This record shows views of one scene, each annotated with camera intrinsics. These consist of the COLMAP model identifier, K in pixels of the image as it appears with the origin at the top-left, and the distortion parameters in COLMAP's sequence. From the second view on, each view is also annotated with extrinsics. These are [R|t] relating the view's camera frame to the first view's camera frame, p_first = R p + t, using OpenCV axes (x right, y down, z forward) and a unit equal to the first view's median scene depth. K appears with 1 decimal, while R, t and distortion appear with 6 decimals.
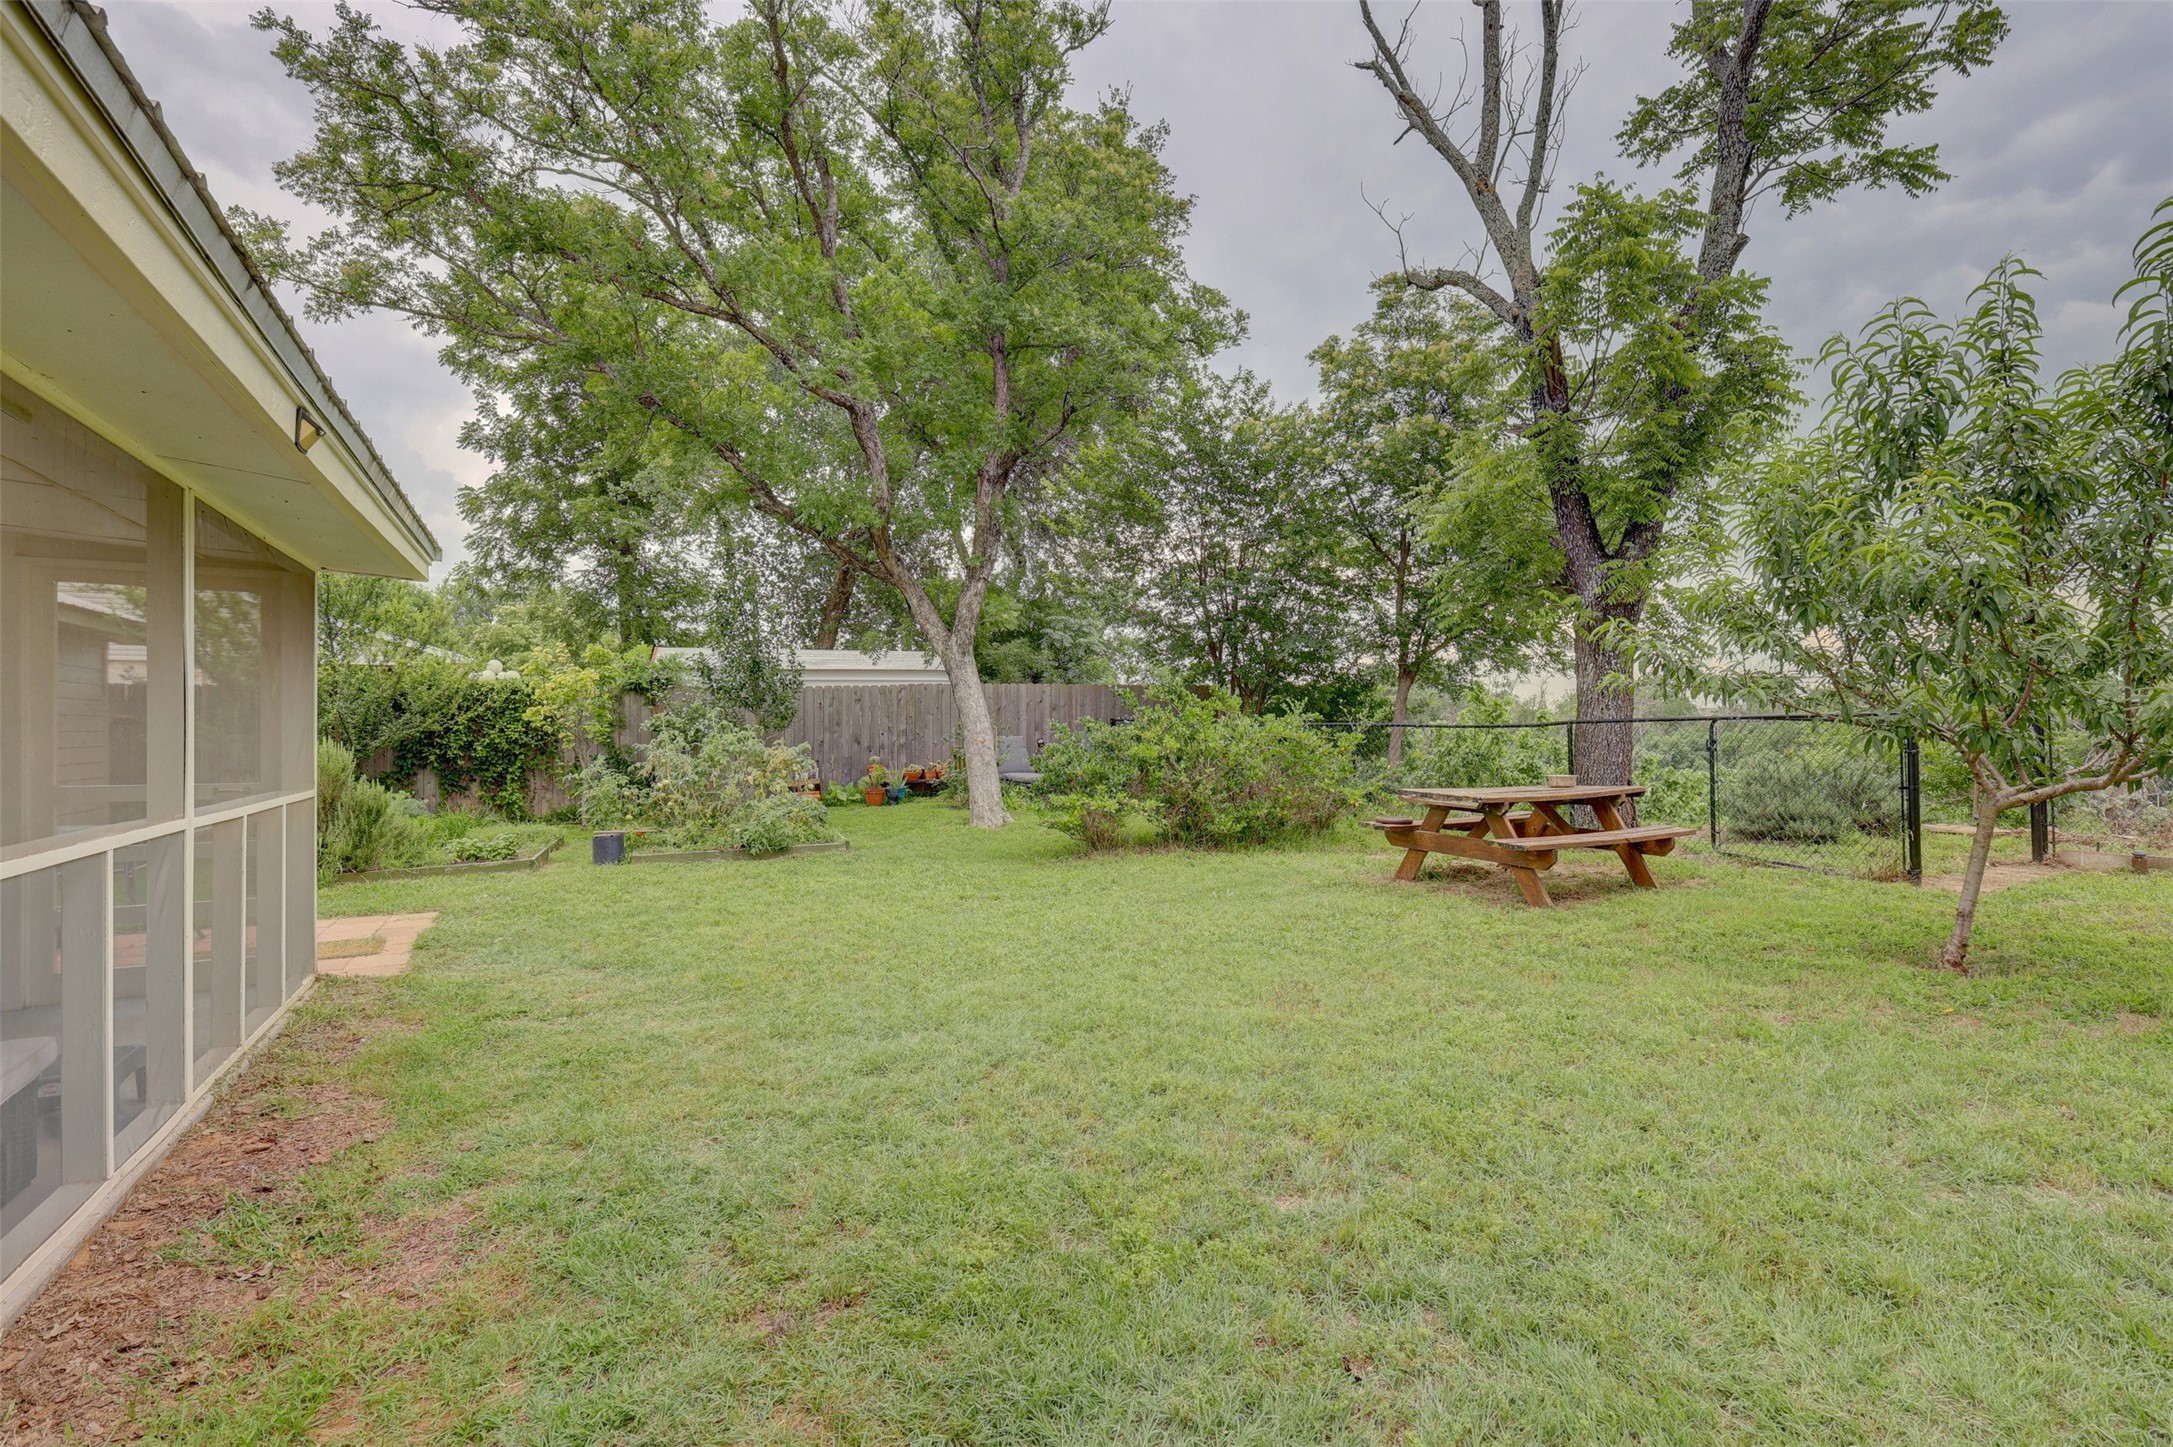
lens RADIAL K [[964.9, 0, 1086.5], [0, 964.9, 723.5], [0, 0, 1]] dist [0.001656, 0.000127]
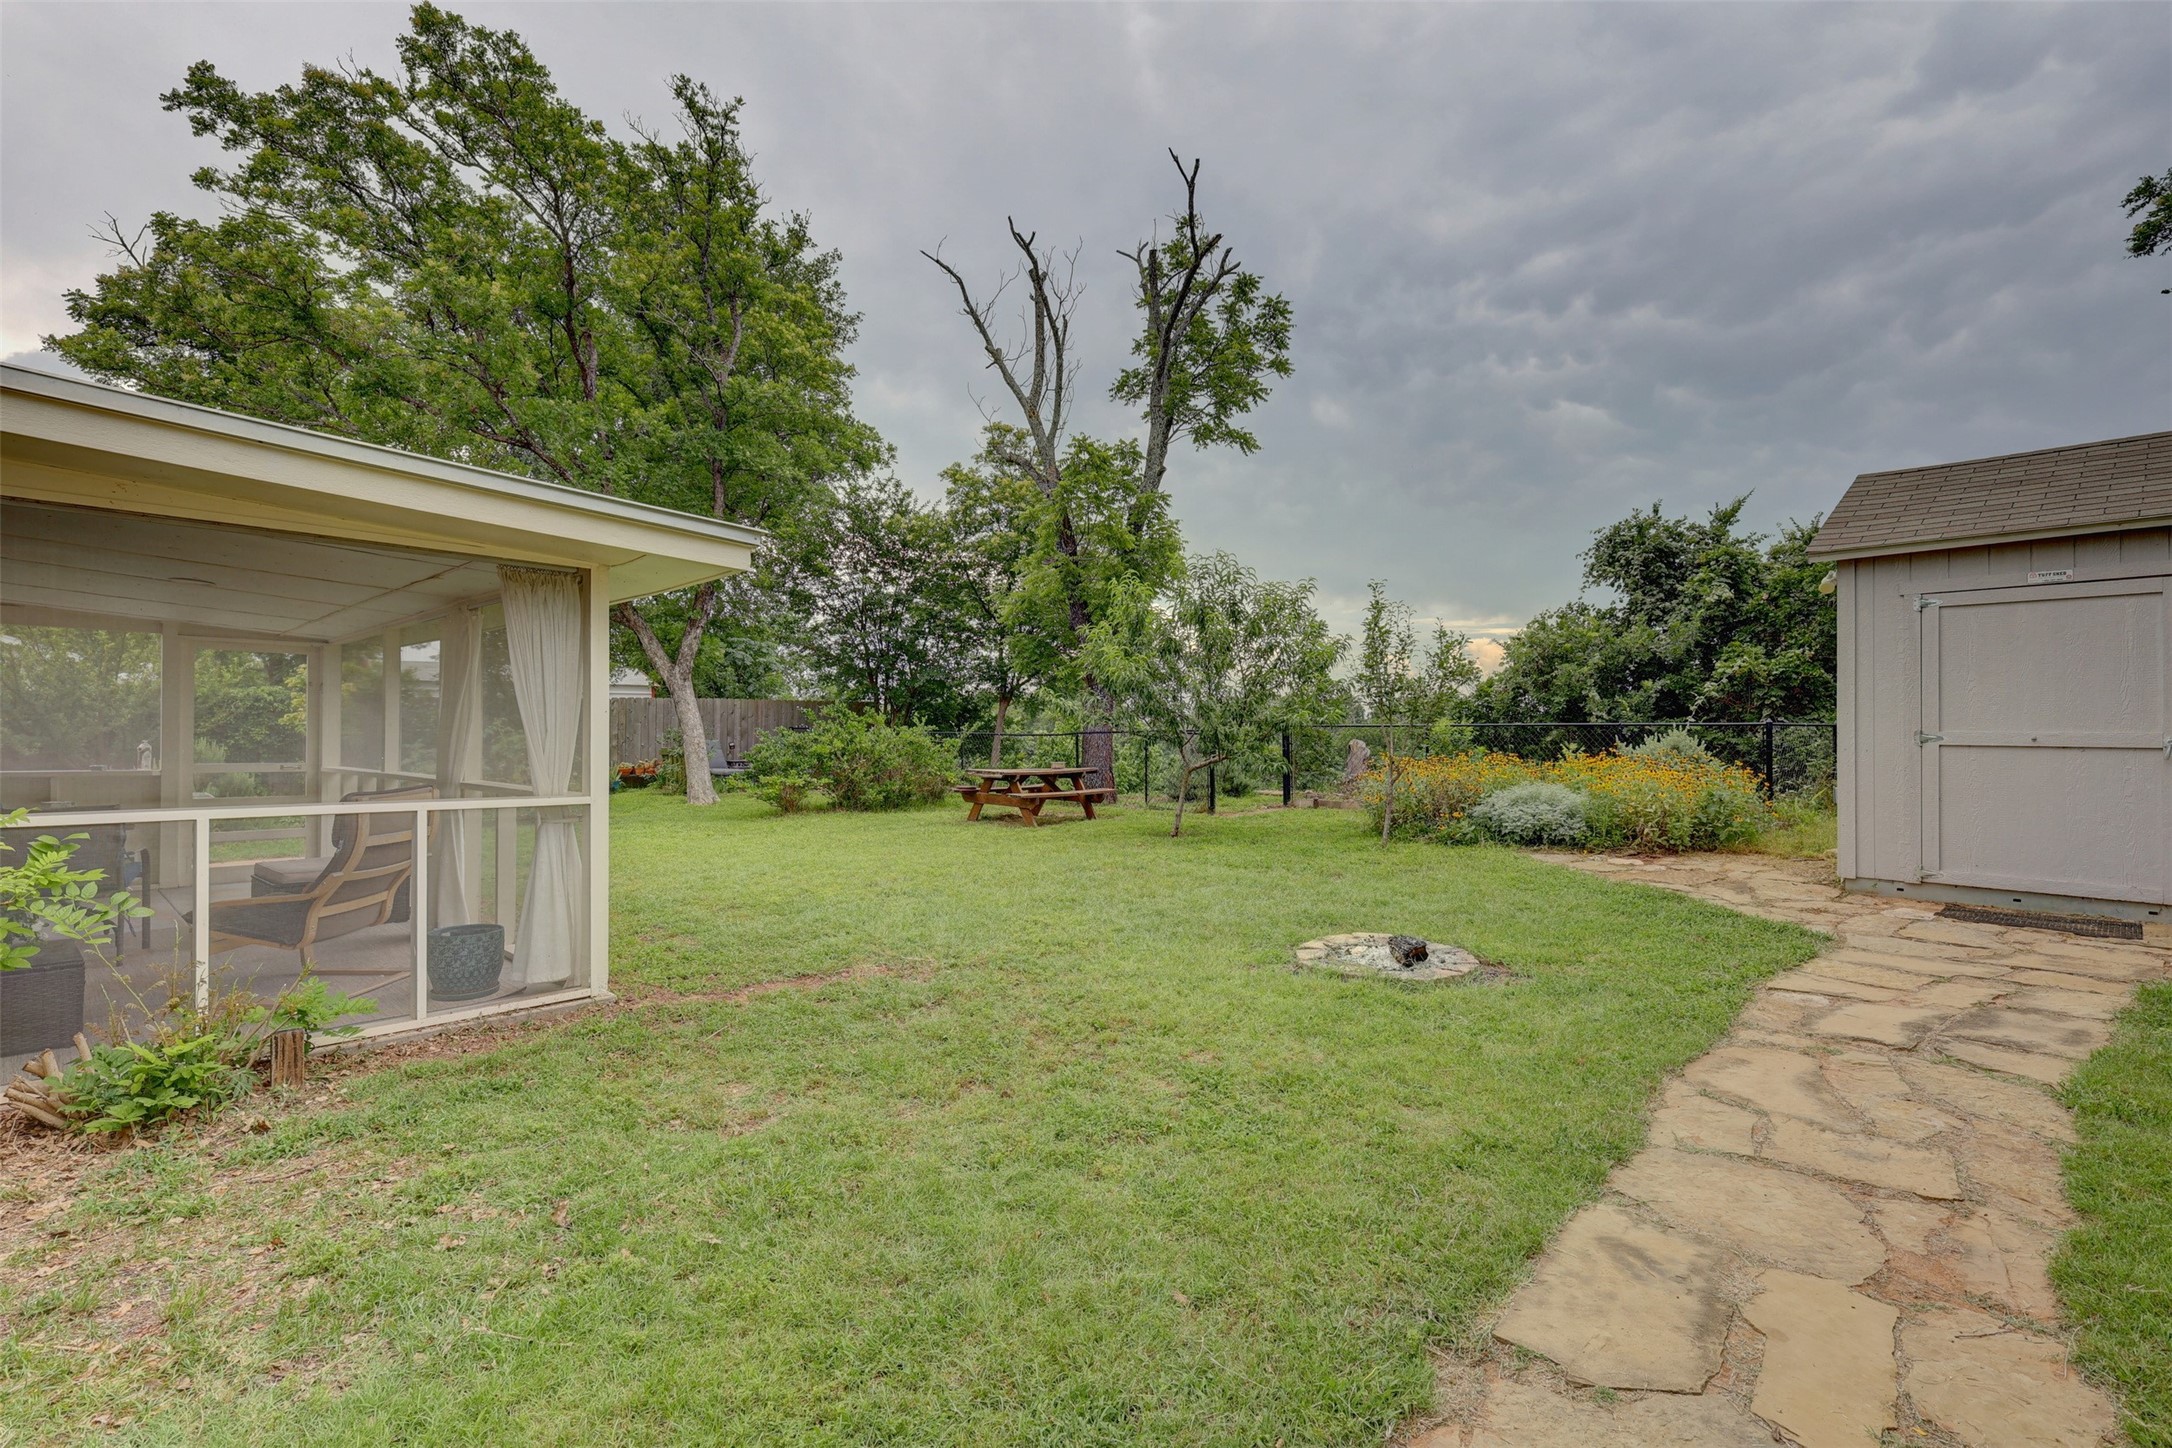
lens RADIAL K [[985.6, 0, 1082.3], [0, 985.6, 721.3], [0, 0, 1]] dist [0.004061, 0.000059]
pose [[0.945892, 0.010952, 0.324296, -0.053652], [-0.008131, 0.999916, -0.010053, -0.004073], [-0.324379, 0.006872, 0.945902, -0.606943]]
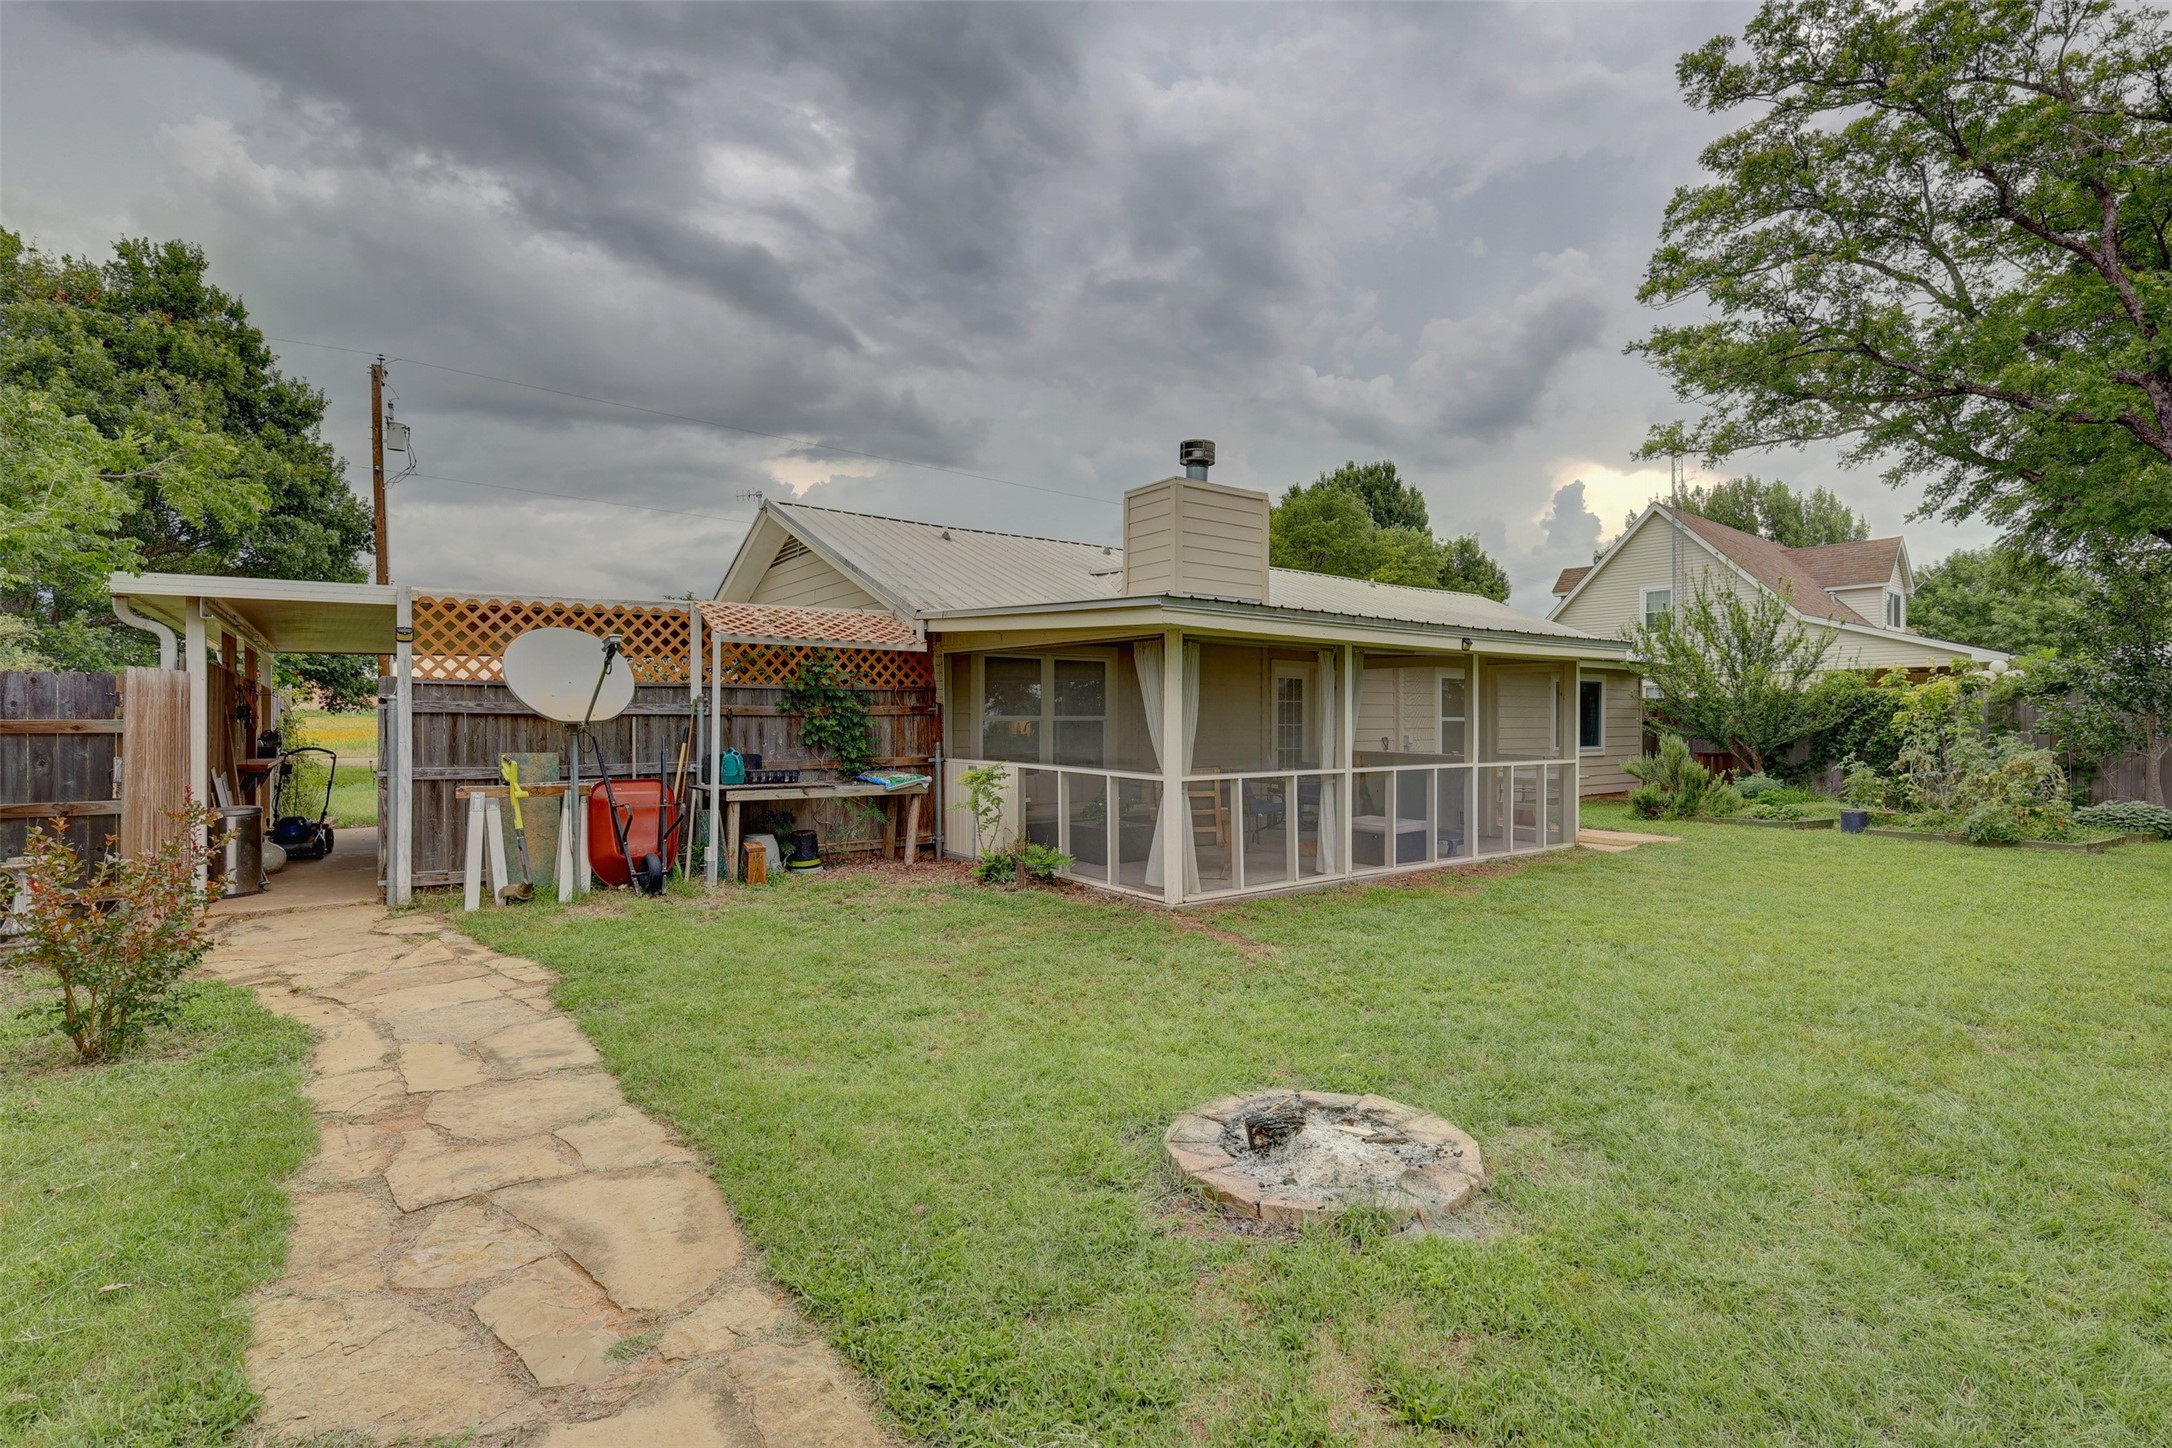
lens RADIAL K [[985.6, 0, 1082.3], [0, 985.6, 721.3], [0, 0, 1]] dist [0.004061, 0.000059]
pose [[0.143430, 0.012668, -0.989579, 0.677341], [-0.003828, 0.999918, 0.012245, -0.021840], [0.989653, 0.002032, 0.143467, -0.213149]]
